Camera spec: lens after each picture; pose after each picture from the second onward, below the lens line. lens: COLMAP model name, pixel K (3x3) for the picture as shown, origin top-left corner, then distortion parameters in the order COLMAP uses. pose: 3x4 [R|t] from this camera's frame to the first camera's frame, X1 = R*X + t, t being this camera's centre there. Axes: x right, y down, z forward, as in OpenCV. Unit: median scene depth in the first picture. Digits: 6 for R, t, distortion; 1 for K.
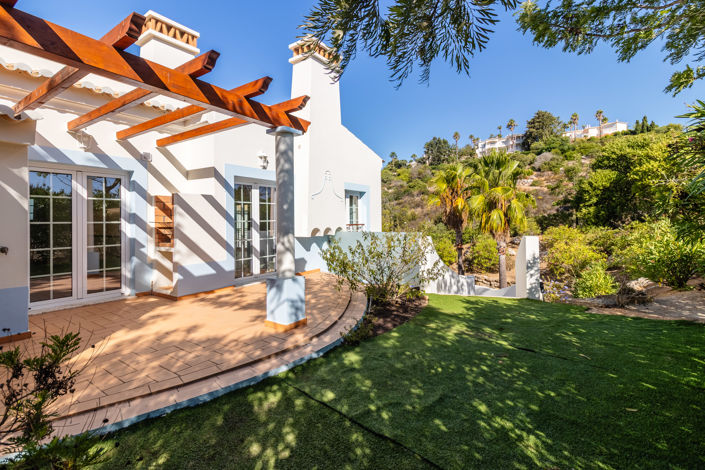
lens RADIAL K [[325.3, 0, 349.2], [0, 325.3, 223.3], [0, 0, 1]] dist [-0.001812, -0.000508]
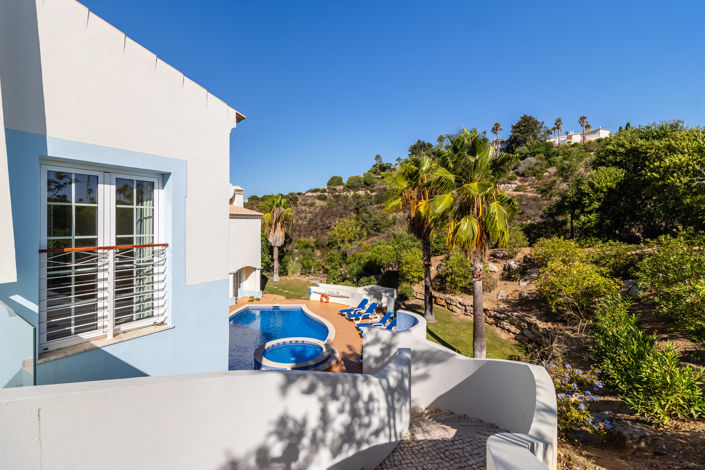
lens RADIAL K [[322.0, 0, 349.5], [0, 322.0, 228.6], [0, 0, 1]] dist [-0.002884, -0.000170]
pose [[0.999155, 0.013290, 0.038897, 0.143744], [-0.013596, 0.999878, 0.007627, -0.013769], [-0.038791, -0.008149, 0.999214, 0.276977]]
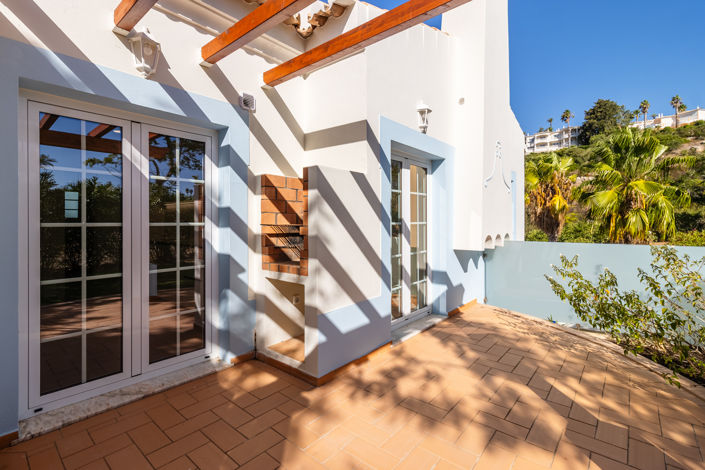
lens RADIAL K [[327.4, 0, 331.7], [0, 327.4, 225.6], [0, 0, 1]] dist [-0.012717, -0.000189]
pose [[0.990287, 0.010305, -0.138657, -0.112461], [-0.009502, 0.999934, 0.006454, -0.001701], [0.138715, -0.005074, 0.990319, 0.132905]]
